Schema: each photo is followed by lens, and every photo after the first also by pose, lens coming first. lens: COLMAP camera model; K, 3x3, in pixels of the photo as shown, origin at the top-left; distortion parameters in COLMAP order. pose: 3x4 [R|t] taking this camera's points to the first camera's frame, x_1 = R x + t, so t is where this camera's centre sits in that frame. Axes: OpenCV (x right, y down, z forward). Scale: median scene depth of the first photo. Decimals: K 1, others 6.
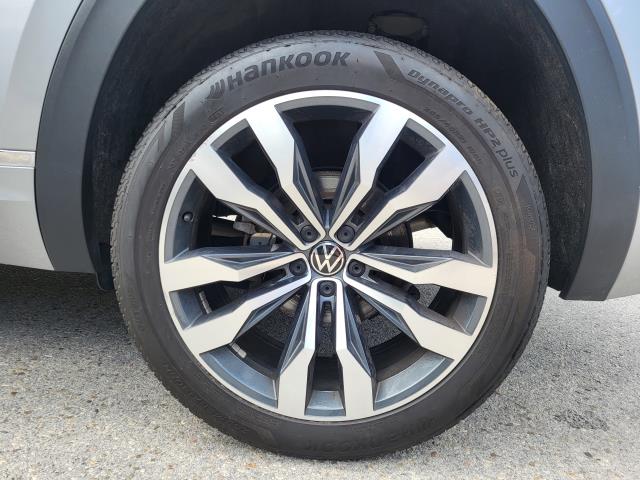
lens RADIAL K [[495.7, 0, 318.2], [0, 495.7, 236.1], [0, 0, 1]] dist [0.050280, -0.021727]
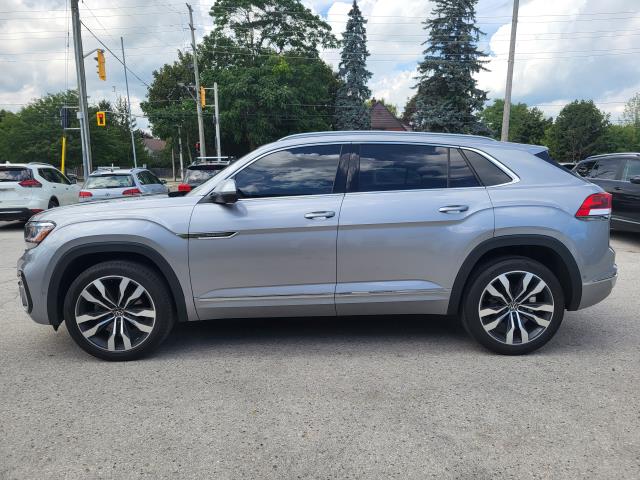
lens RADIAL K [[495.7, 0, 324.1], [0, 495.7, 241.1], [0, 0, 1]] dist [0.050280, -0.021727]
pose [[0.993334, -0.074405, 0.088046, -2.034066], [0.076887, 0.996723, -0.025148, -0.557474], [-0.085886, 0.031750, 0.995799, -3.309447]]
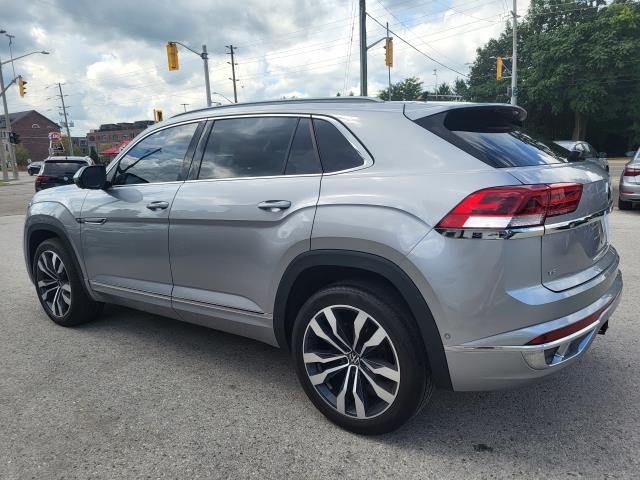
lens RADIAL K [[495.7, 0, 342.6], [0, 495.7, 244.2], [0, 0, 1]] dist [0.050280, -0.021727]
pose [[0.830430, 0.014761, -0.556927, 1.584687], [-0.016644, 0.999860, 0.001683, -0.629269], [0.556874, 0.007872, 0.830559, -1.419269]]
